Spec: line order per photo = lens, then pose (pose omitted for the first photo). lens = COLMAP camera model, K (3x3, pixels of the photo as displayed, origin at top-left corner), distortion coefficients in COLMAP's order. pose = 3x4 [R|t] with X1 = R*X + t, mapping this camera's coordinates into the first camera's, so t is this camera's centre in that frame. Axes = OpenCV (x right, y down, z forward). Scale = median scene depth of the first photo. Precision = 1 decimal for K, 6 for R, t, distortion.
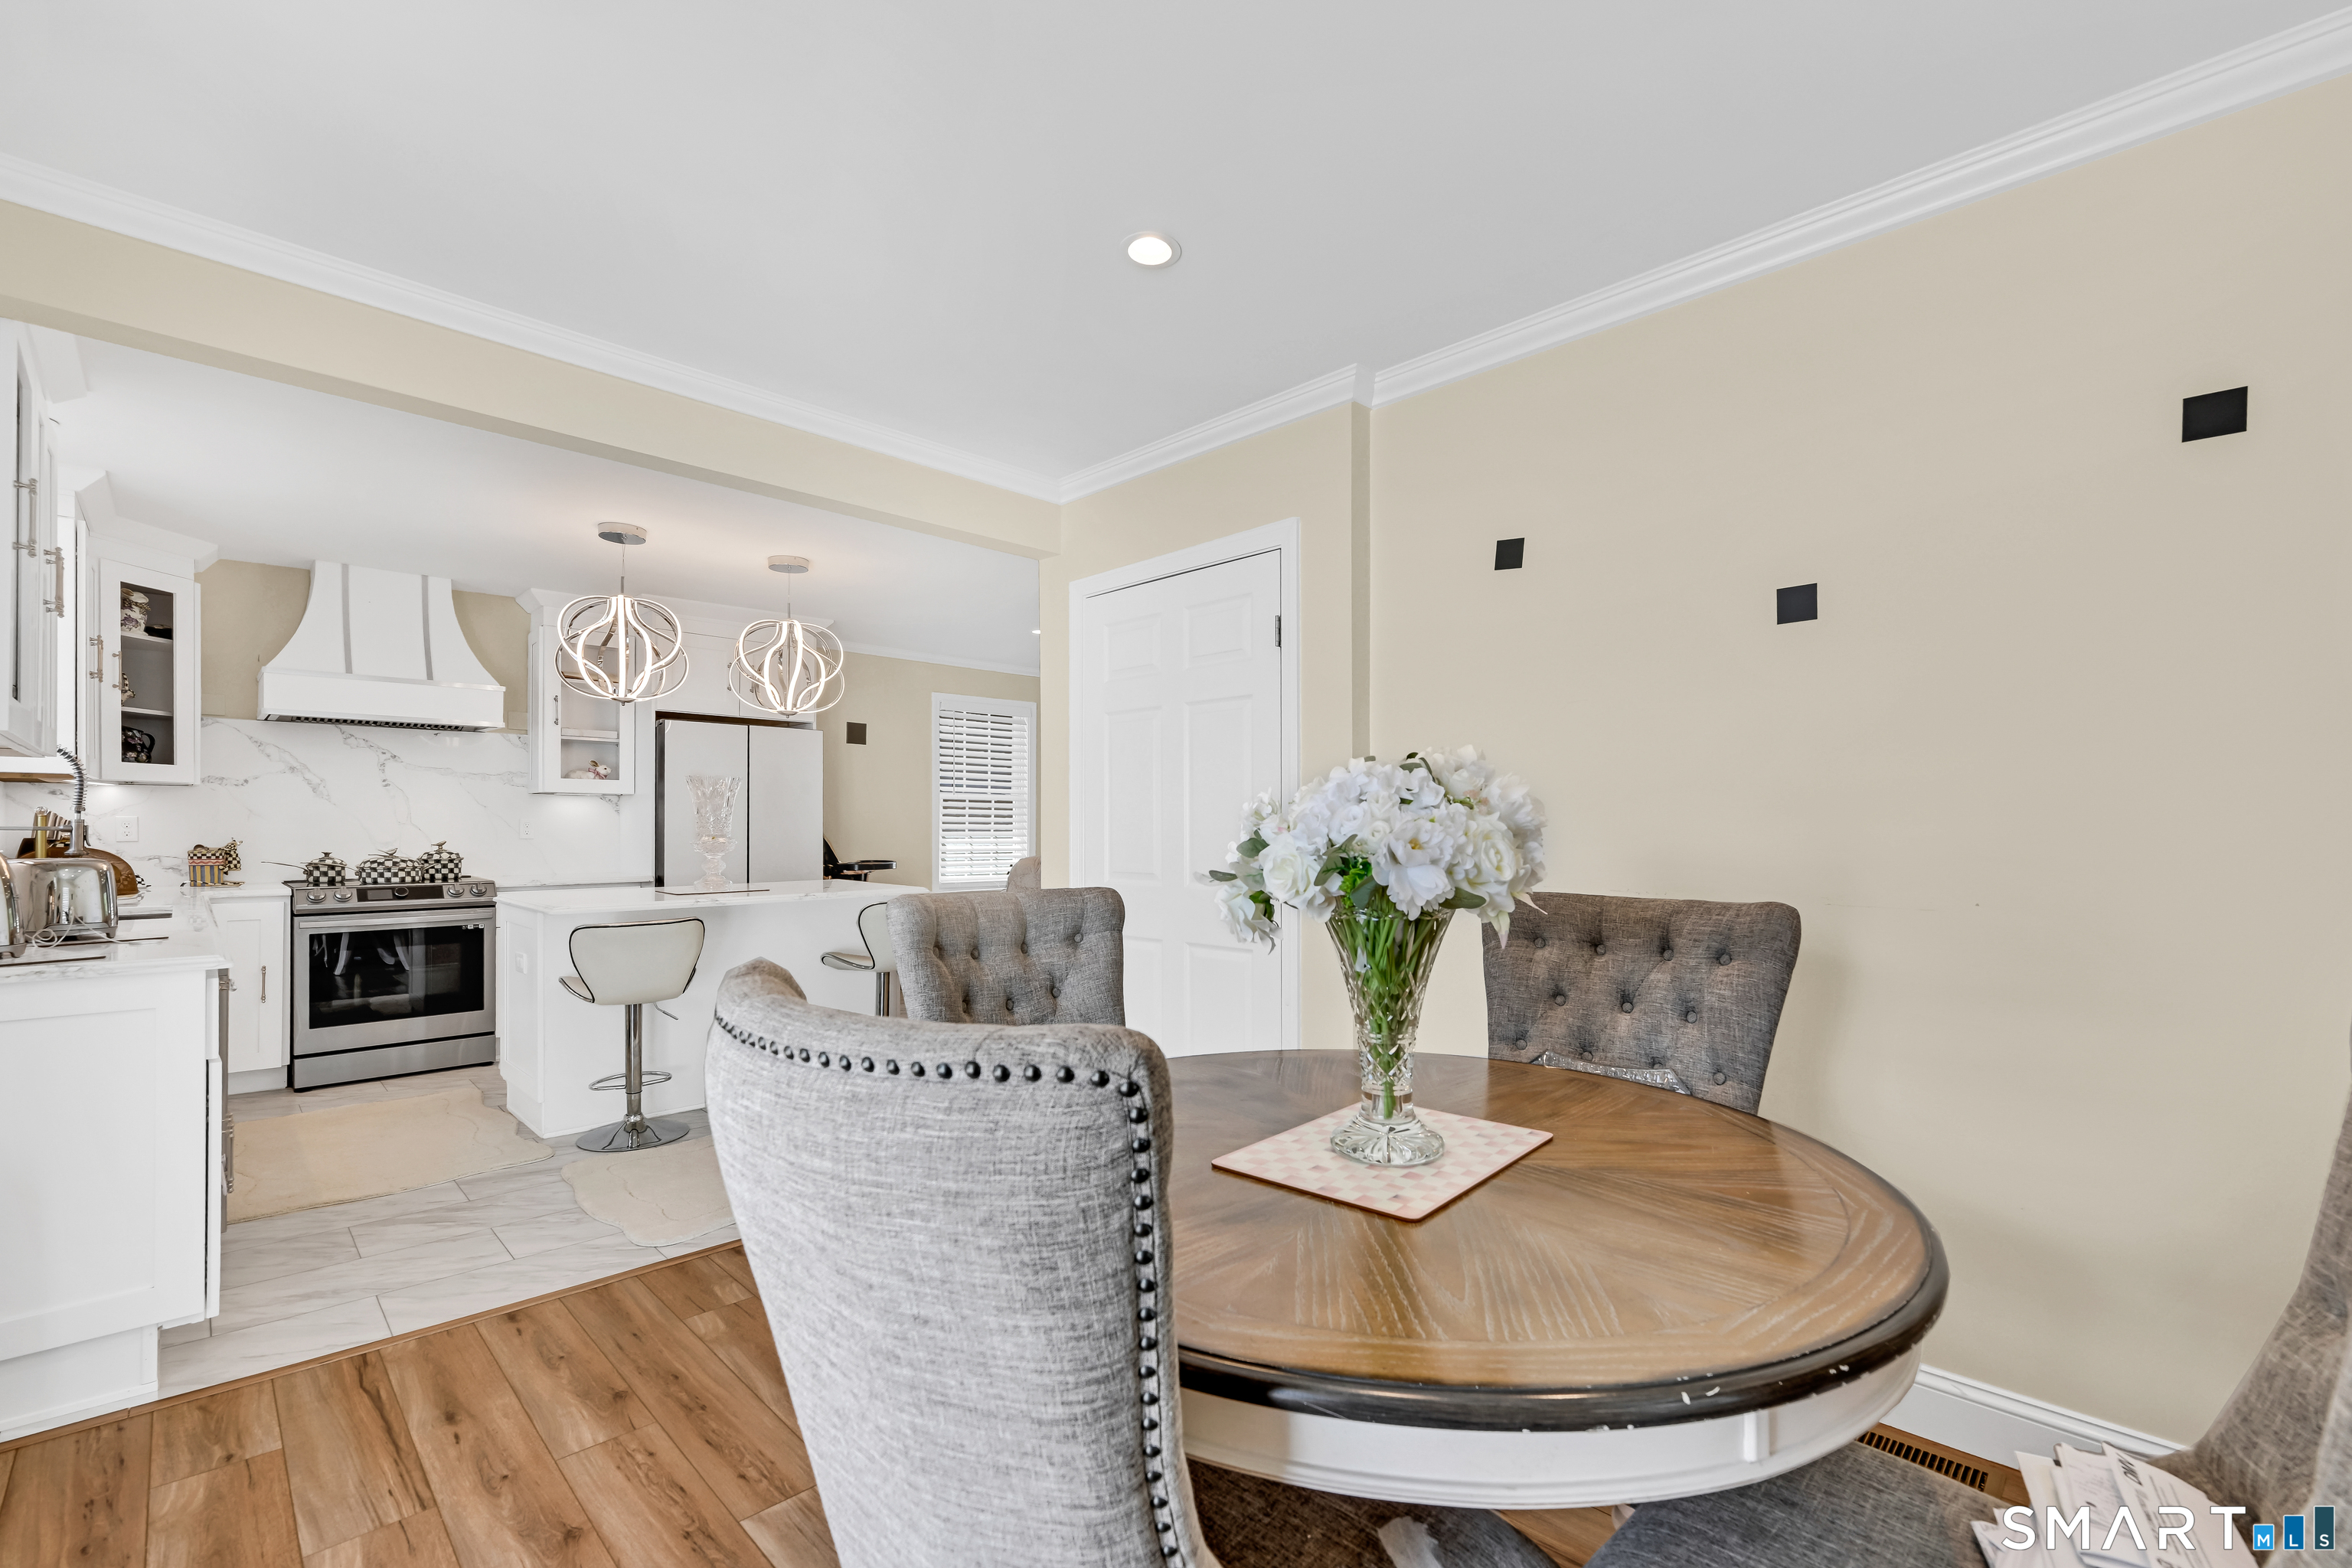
lens RADIAL K [[1003.0, 0, 1181.1], [0, 1003.0, 829.3], [0, 0, 1]] dist [-0.000112, -0.000199]
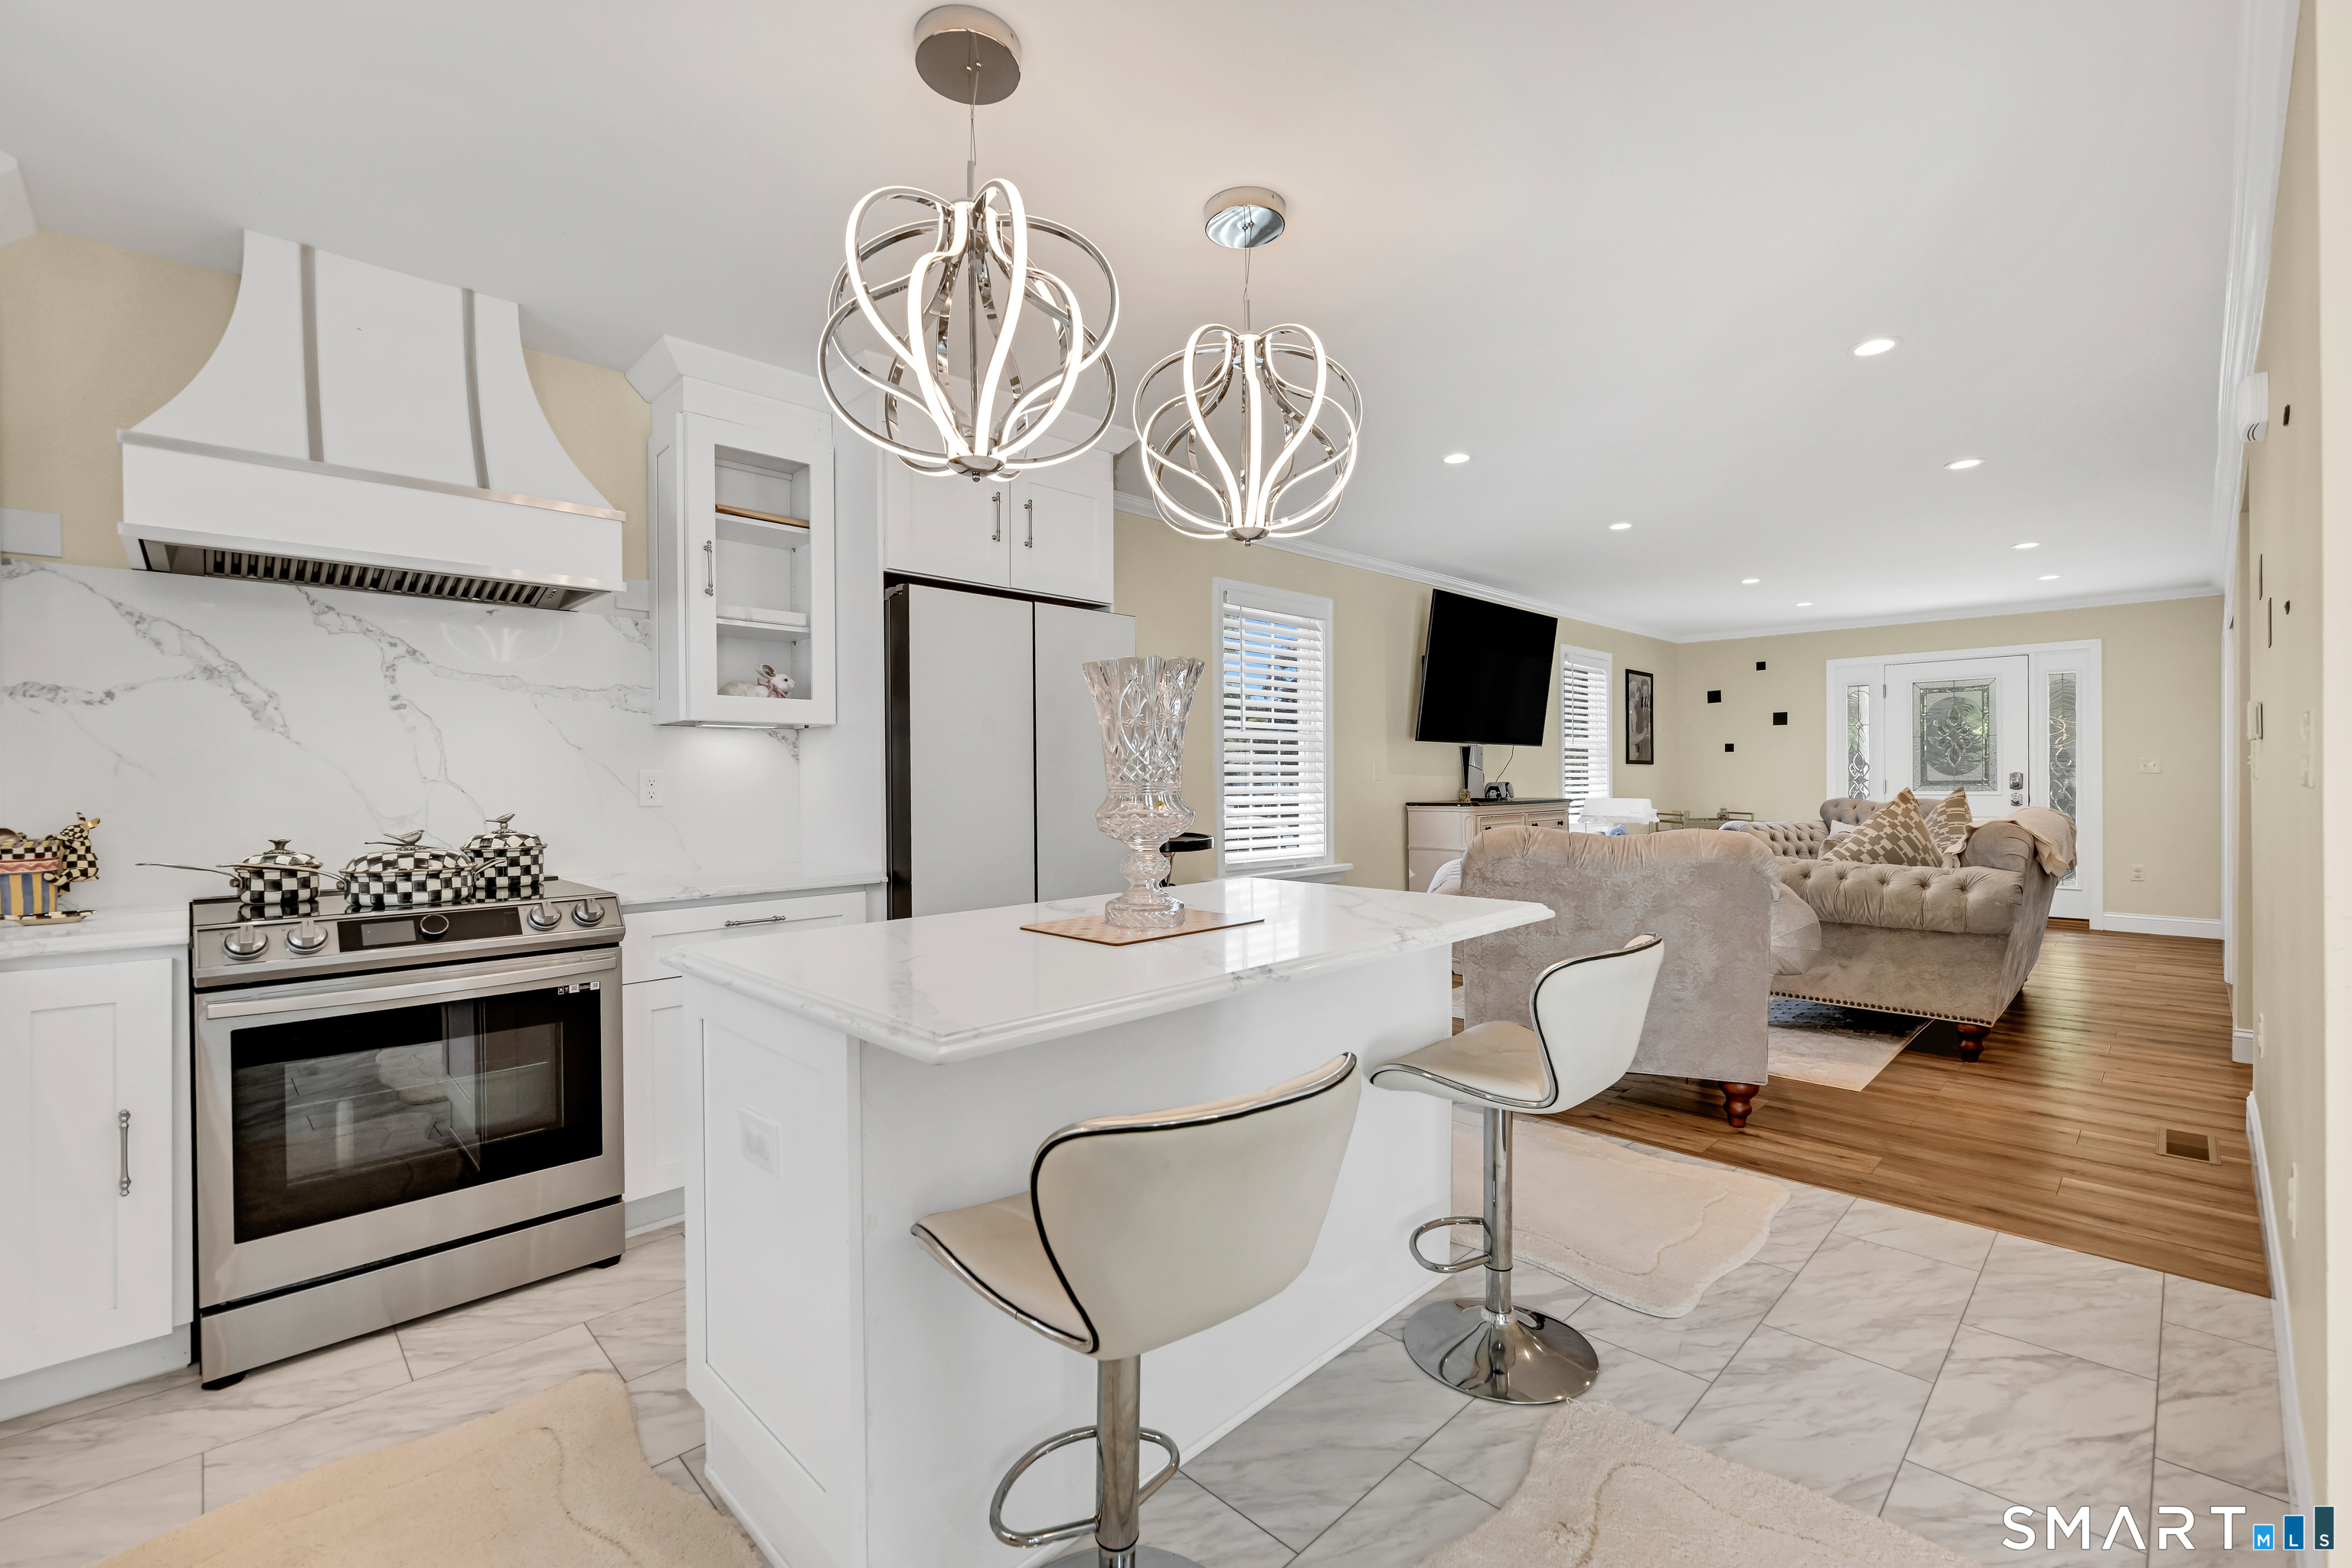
lens RADIAL K [[1003.0, 0, 1184.4], [0, 1003.0, 791.1], [0, 0, 1]] dist [-0.000112, -0.000199]
pose [[0.999927, -0.009495, -0.007509, -0.410925], [0.009555, 0.999922, 0.007982, -0.000712], [0.007433, -0.008054, 0.999940, 0.519338]]
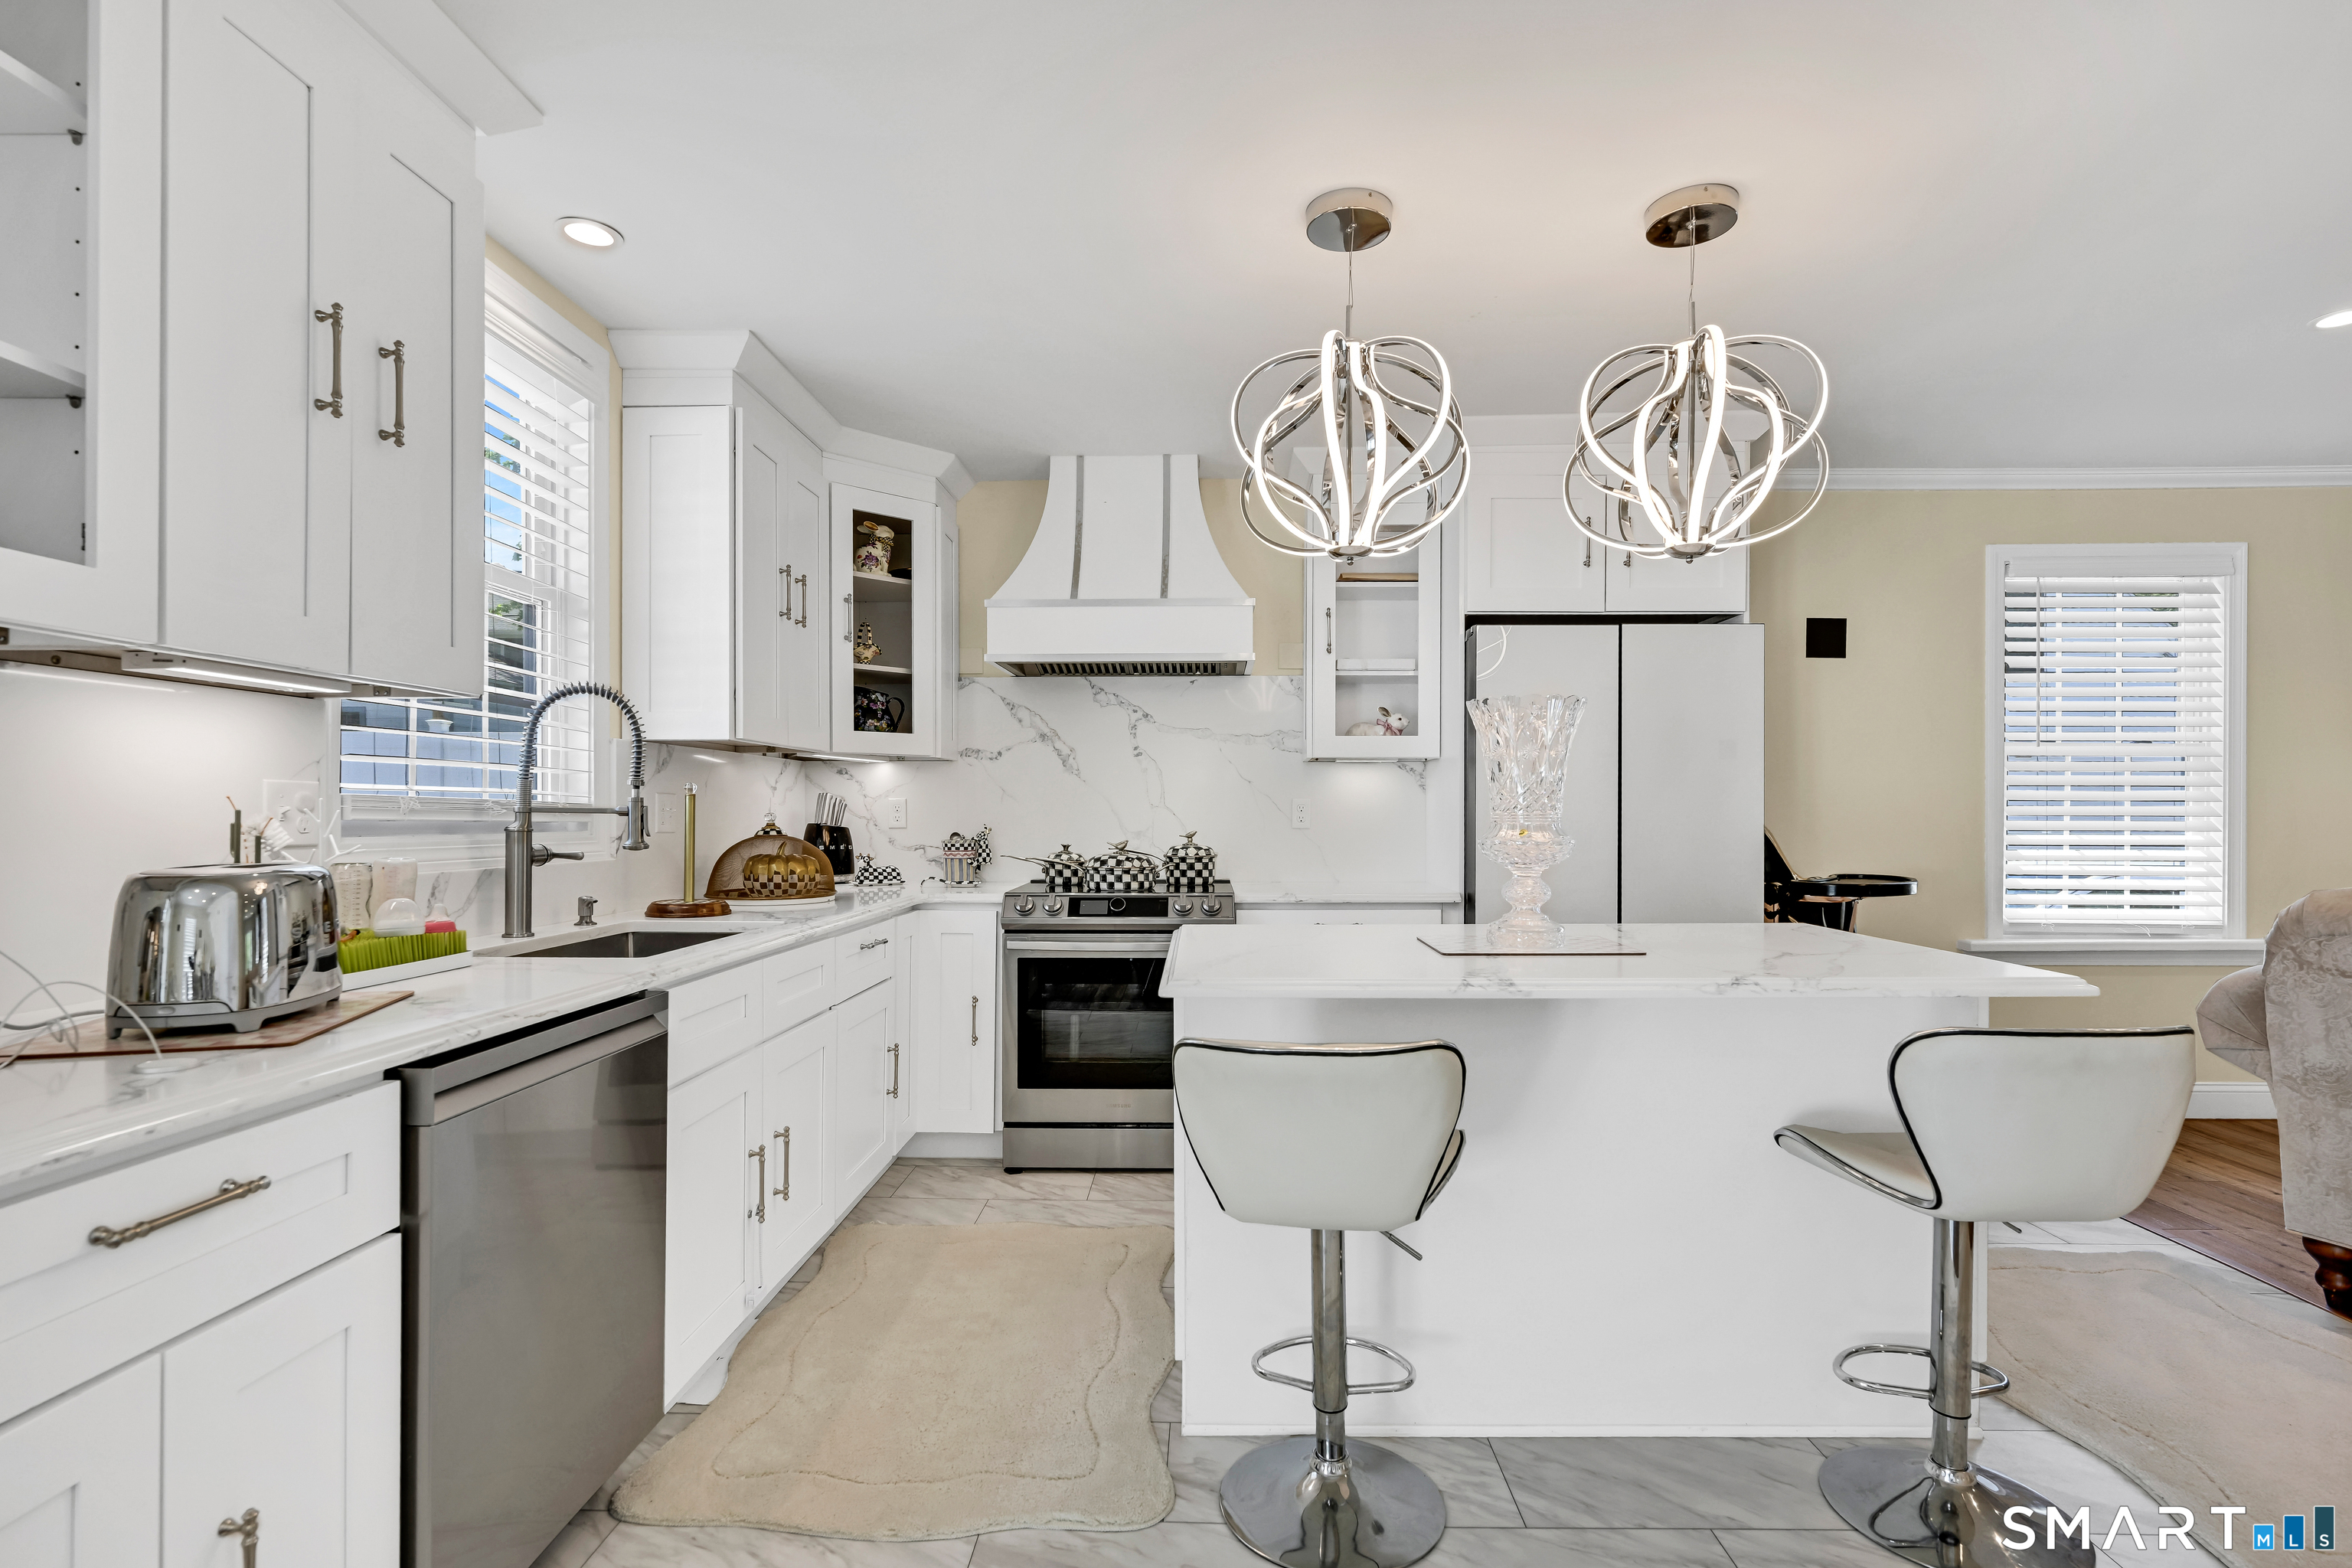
lens RADIAL K [[1121.0, 0, 1177.5], [0, 1121.0, 819.3], [0, 0, 1]] dist [-0.002179, 0.000058]
pose [[0.687584, 0.004112, -0.726093, -0.184203], [-0.001914, 0.999991, 0.003850, 0.000532], [0.726102, -0.001257, 0.687585, 0.485803]]
